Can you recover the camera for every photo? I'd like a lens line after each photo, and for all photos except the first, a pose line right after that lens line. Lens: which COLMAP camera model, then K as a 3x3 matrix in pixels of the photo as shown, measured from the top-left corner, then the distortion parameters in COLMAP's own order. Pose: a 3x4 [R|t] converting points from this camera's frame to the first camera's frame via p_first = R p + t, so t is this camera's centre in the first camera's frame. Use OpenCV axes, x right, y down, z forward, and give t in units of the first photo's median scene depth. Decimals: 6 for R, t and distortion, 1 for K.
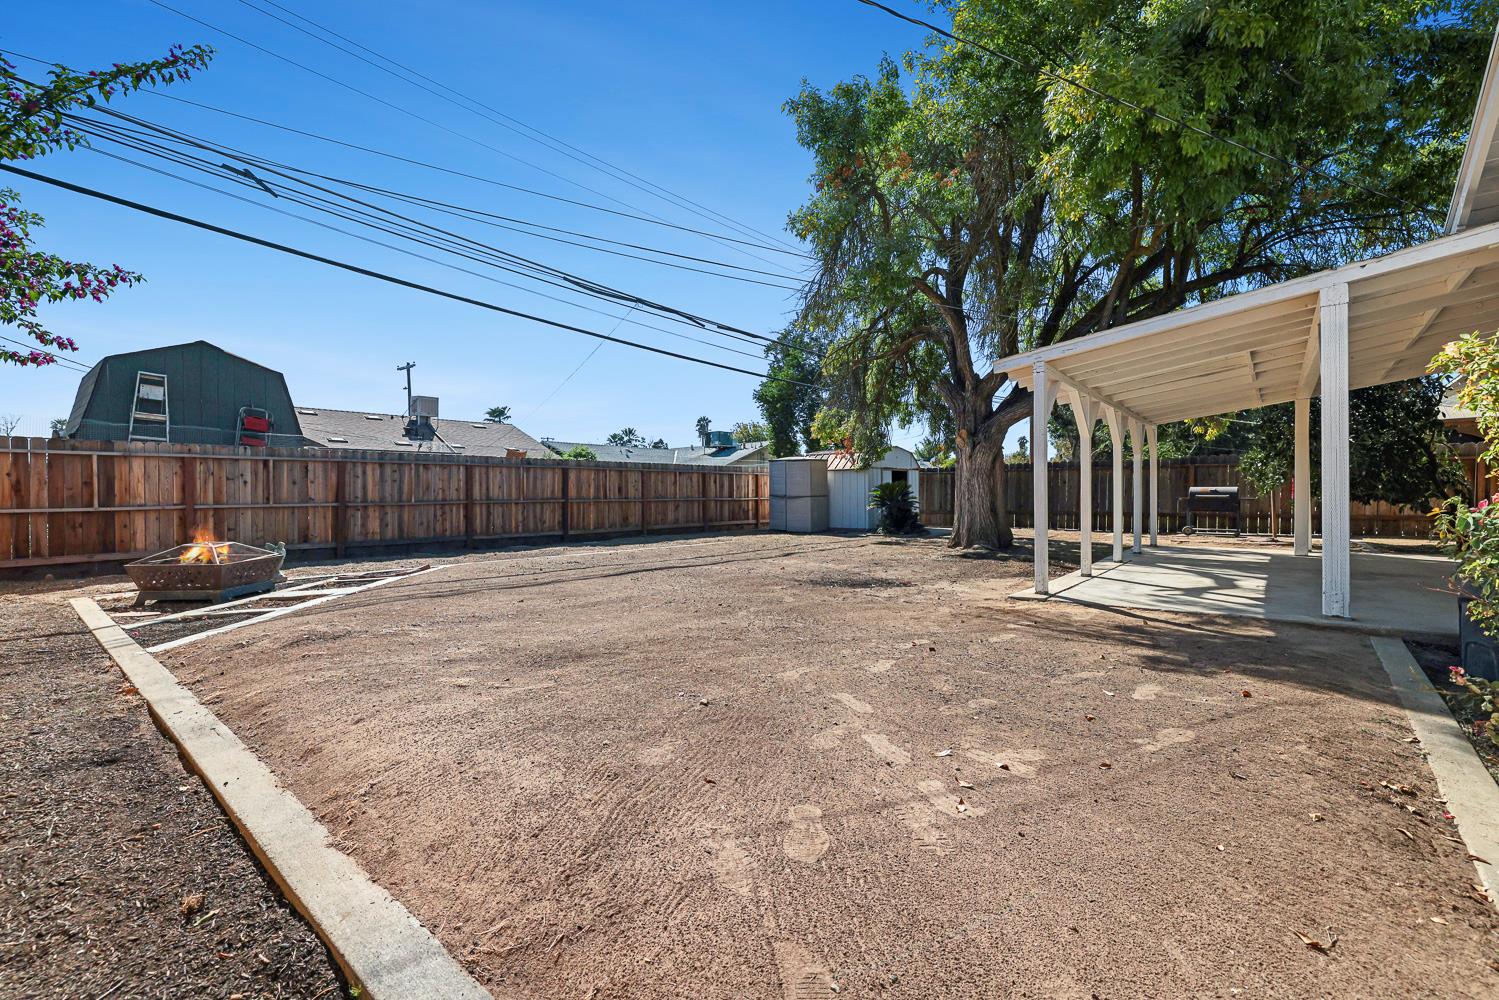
lens RADIAL K [[647.8, 0, 749.5], [0, 647.8, 491.2], [0, 0, 1]] dist [-0.000172, 0.000181]
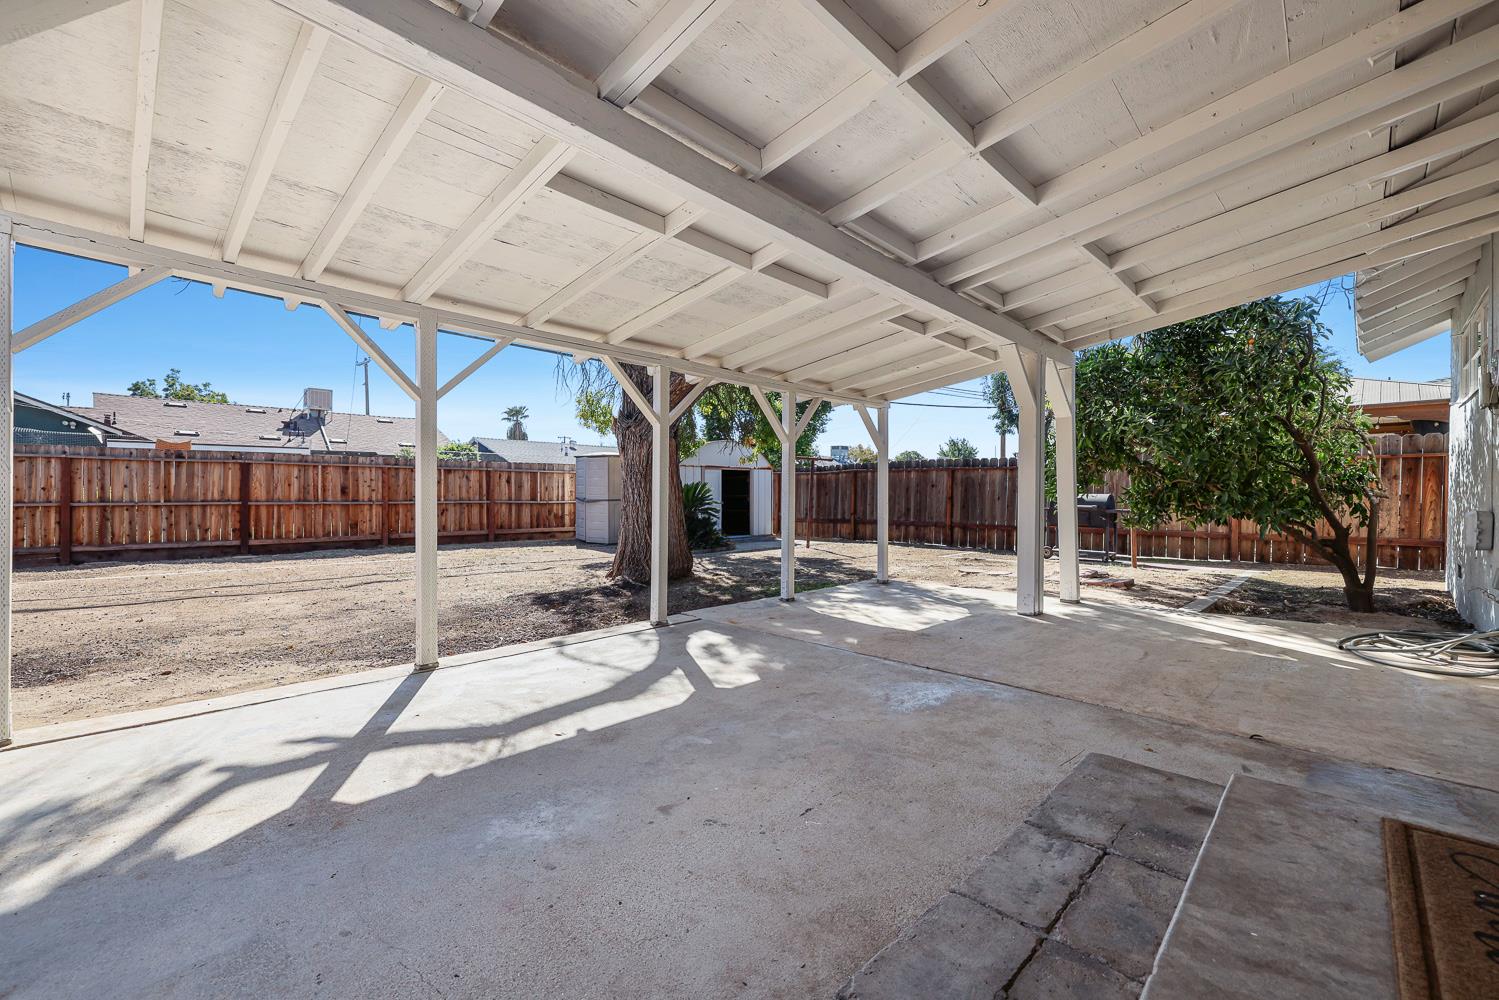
lens RADIAL K [[659.4, 0, 755.4], [0, 659.4, 505.8], [0, 0, 1]] dist [0.000638, 0.000109]
pose [[0.999023, 0.006025, -0.043788, 0.396135], [-0.005146, 0.999784, 0.020138, -0.002051], [0.043900, -0.019893, 0.998838, 0.211144]]
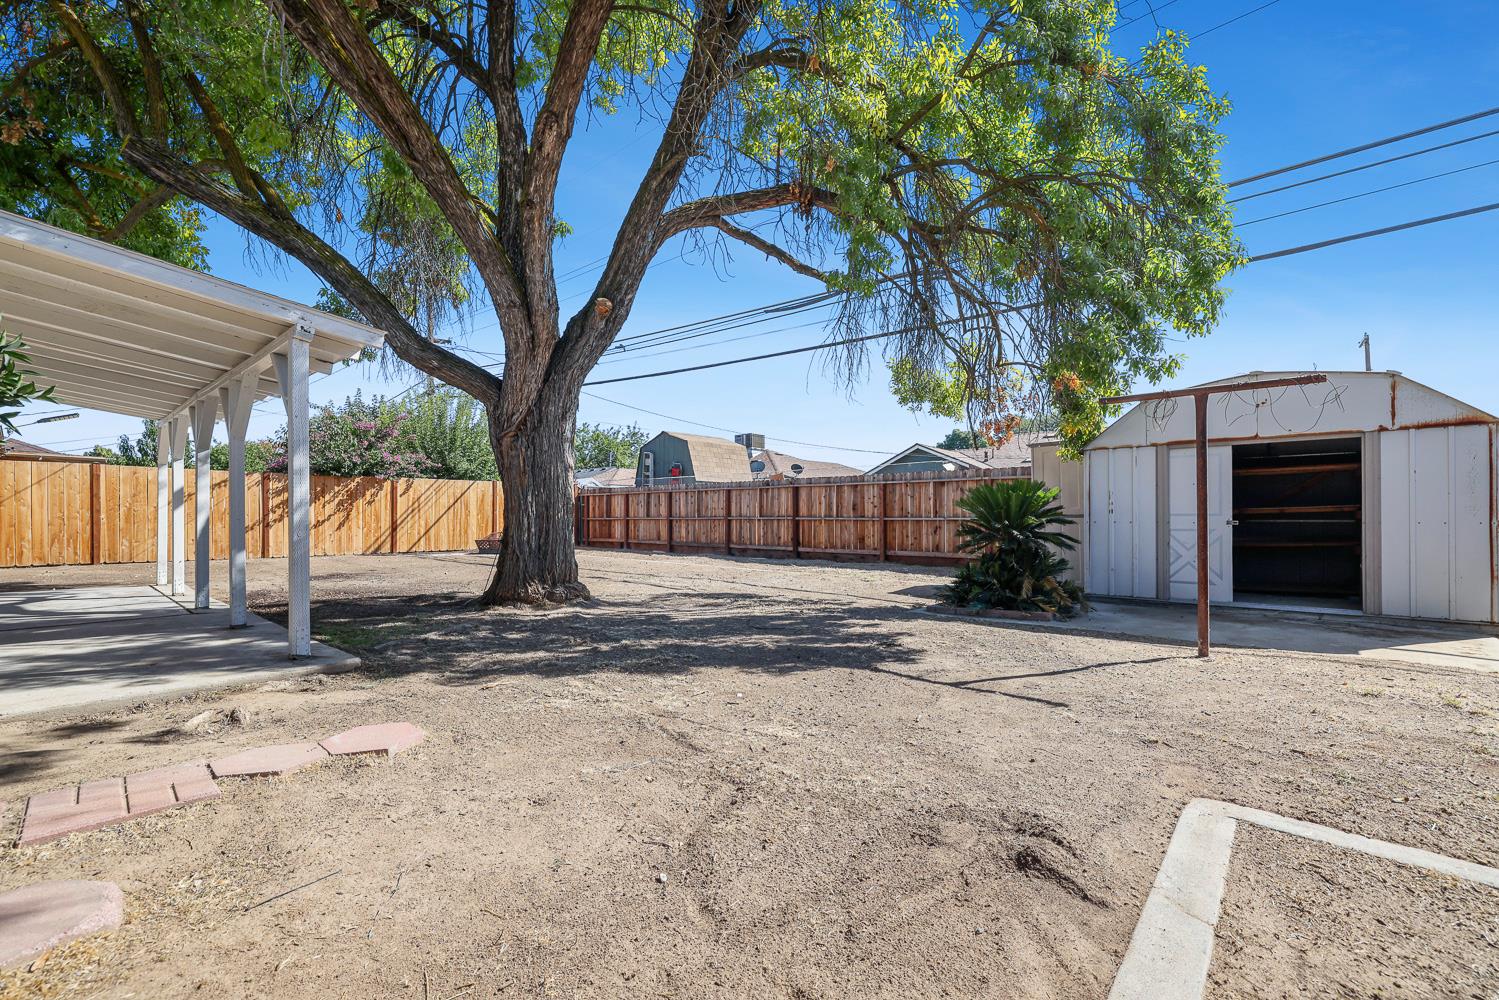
lens RADIAL K [[640.3, 0, 754.1], [0, 640.3, 501.3], [0, 0, 1]] dist [-0.000310, 0.000023]
pose [[-0.062658, -0.005068, -0.998022, 0.759915], [0.016083, 0.999852, -0.006087, -0.007662], [0.997905, -0.016432, -0.062567, 1.020976]]
